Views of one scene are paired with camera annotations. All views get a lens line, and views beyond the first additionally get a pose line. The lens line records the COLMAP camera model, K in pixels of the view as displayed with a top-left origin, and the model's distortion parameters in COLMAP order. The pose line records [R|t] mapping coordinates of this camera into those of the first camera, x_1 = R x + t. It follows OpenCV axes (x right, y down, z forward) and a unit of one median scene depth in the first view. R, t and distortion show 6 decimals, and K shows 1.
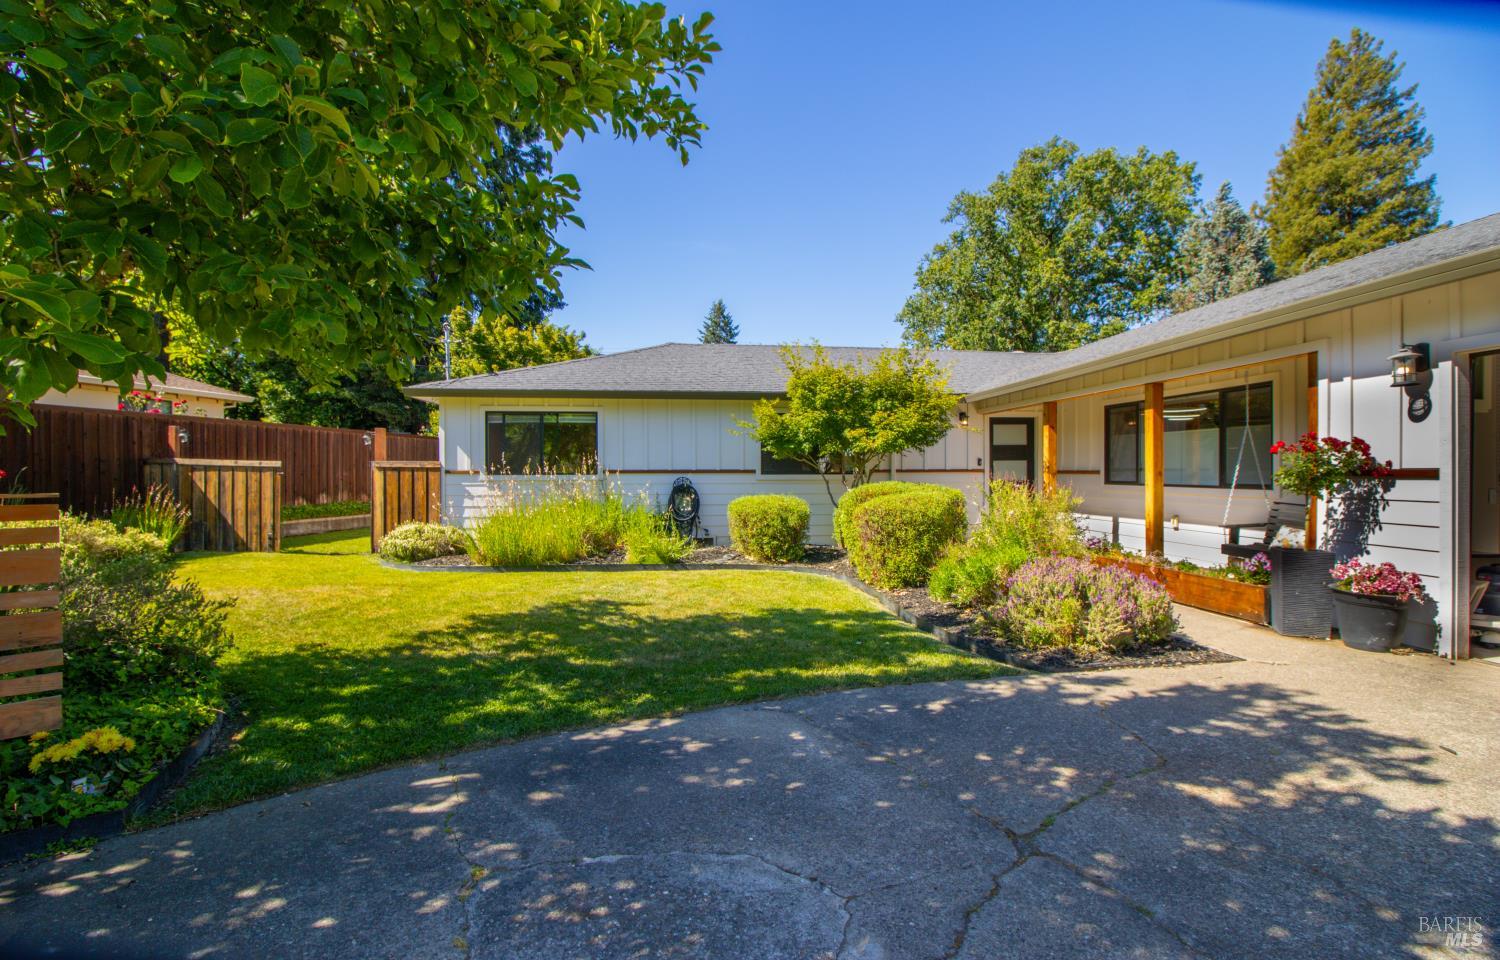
lens RADIAL K [[678.7, 0, 750.0], [0, 678.7, 480.0], [0, 0, 1]] dist [-0.000638, -0.014240]
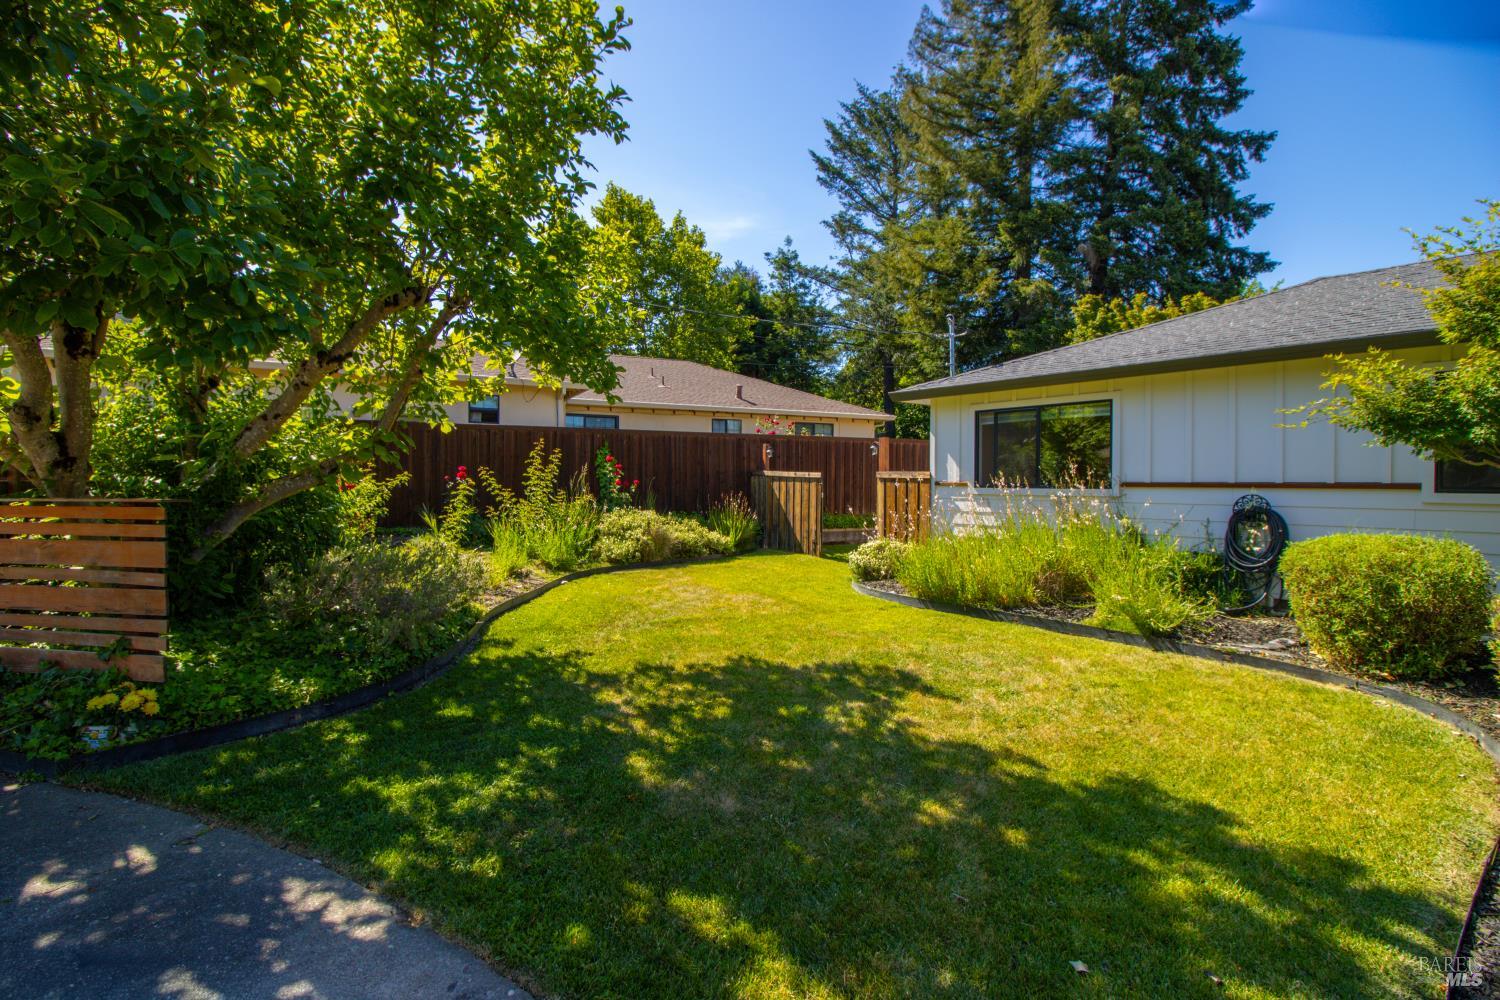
lens RADIAL K [[688.6, 0, 750.0], [0, 688.6, 486.3], [0, 0, 1]] dist [-0.018076, -0.000827]
pose [[0.545747, 0.009706, -0.837894, 0.169197], [-0.013377, 0.999906, 0.002870, -0.007428], [0.837843, 0.009642, 0.545826, 0.304460]]
